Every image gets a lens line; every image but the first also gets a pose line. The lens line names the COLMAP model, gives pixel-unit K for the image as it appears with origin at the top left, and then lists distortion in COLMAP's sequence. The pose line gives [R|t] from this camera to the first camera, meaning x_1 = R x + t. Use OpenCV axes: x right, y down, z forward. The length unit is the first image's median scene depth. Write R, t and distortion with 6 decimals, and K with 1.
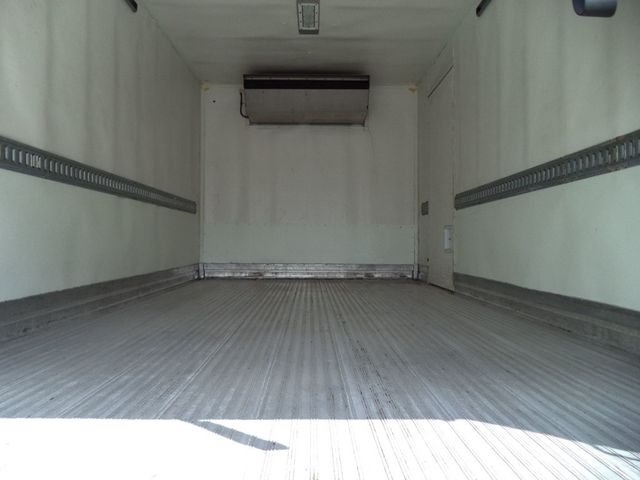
lens RADIAL K [[517.8, 0, 337.9], [0, 517.8, 236.5], [0, 0, 1]] dist [-0.018967, -0.014785]
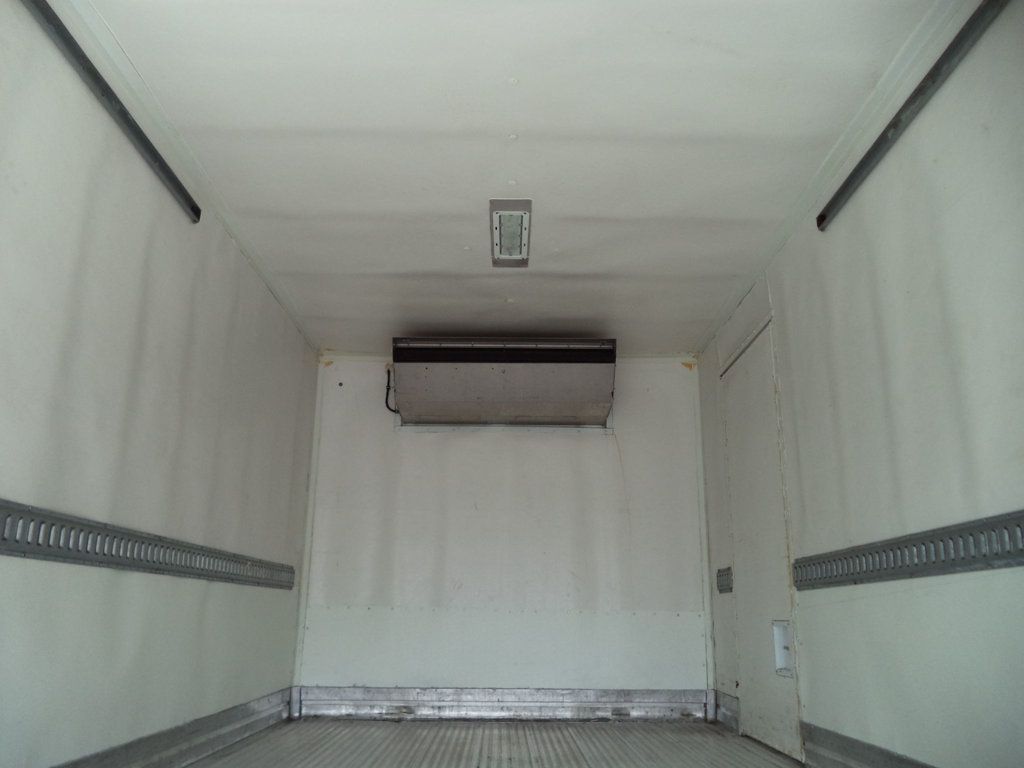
lens RADIAL K [[828.5, 0, 512.6], [0, 828.5, 385.0], [0, 0, 1]] dist [-0.018967, -0.014785]
pose [[0.999174, -0.001247, -0.040613, -0.014256], [-0.009242, 0.966358, -0.257035, -0.029912], [0.039567, 0.257198, 0.965548, 0.133803]]
